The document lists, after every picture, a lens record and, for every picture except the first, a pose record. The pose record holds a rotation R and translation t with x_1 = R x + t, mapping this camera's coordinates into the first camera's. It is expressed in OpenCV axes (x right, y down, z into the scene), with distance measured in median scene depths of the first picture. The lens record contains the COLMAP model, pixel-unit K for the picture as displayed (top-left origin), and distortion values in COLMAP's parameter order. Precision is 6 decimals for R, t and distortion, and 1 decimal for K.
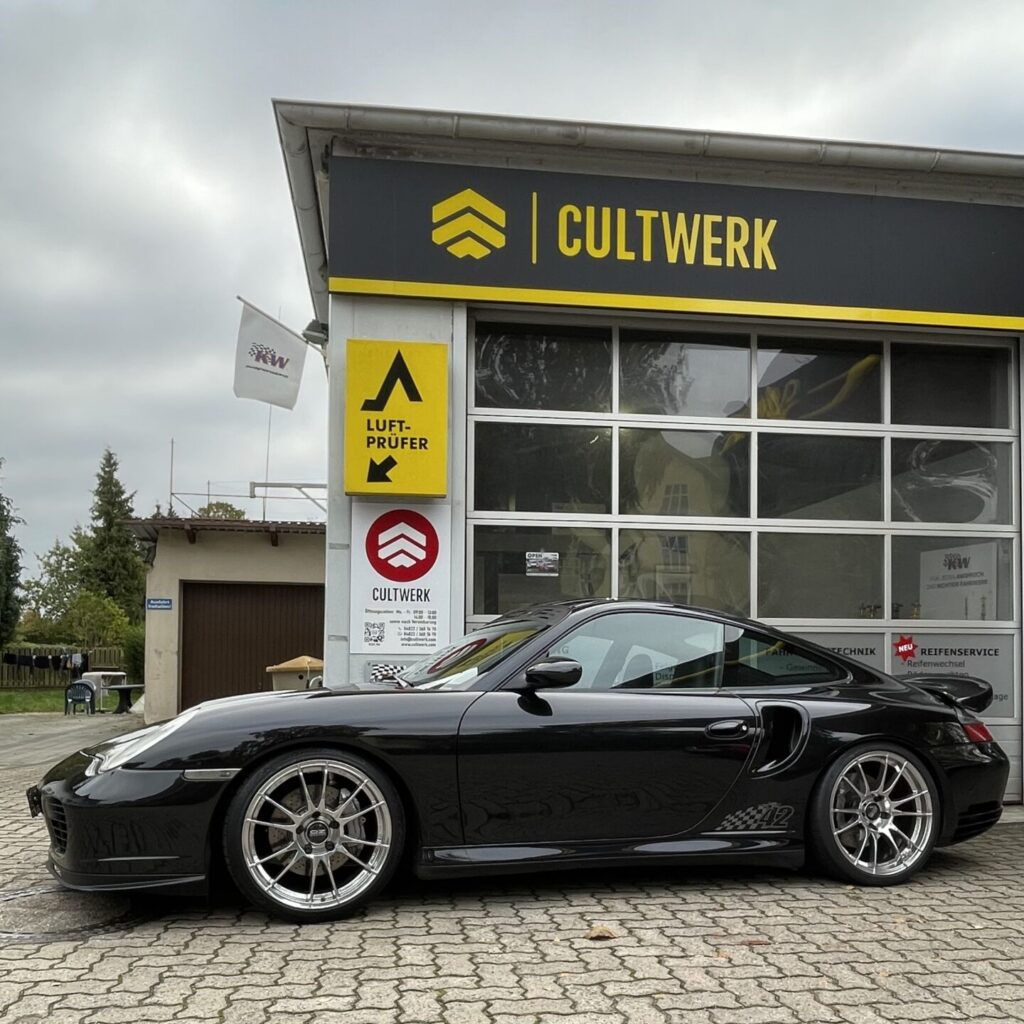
lens RADIAL K [[933.5, 0, 515.1], [0, 933.5, 644.9], [0, 0, 1]] dist [-0.010389, -0.001772]
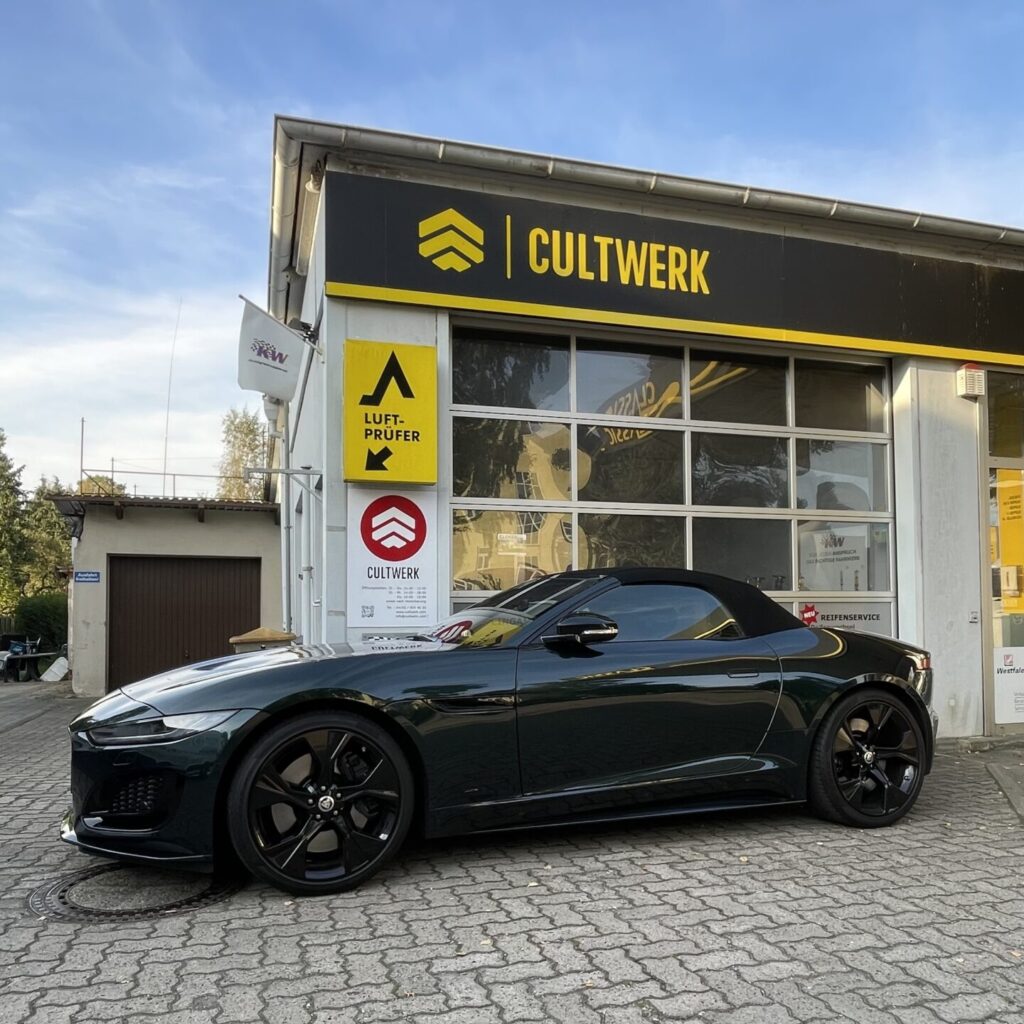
lens RADIAL K [[831.5, 0, 512.1], [0, 831.5, 596.1], [0, 0, 1]] dist [-0.008766, 0.001444]
pose [[0.986996, -0.009172, 0.160483, -0.139845], [0.011365, 0.999854, -0.012751, -0.012475], [-0.160342, 0.014409, 0.986956, 0.013958]]
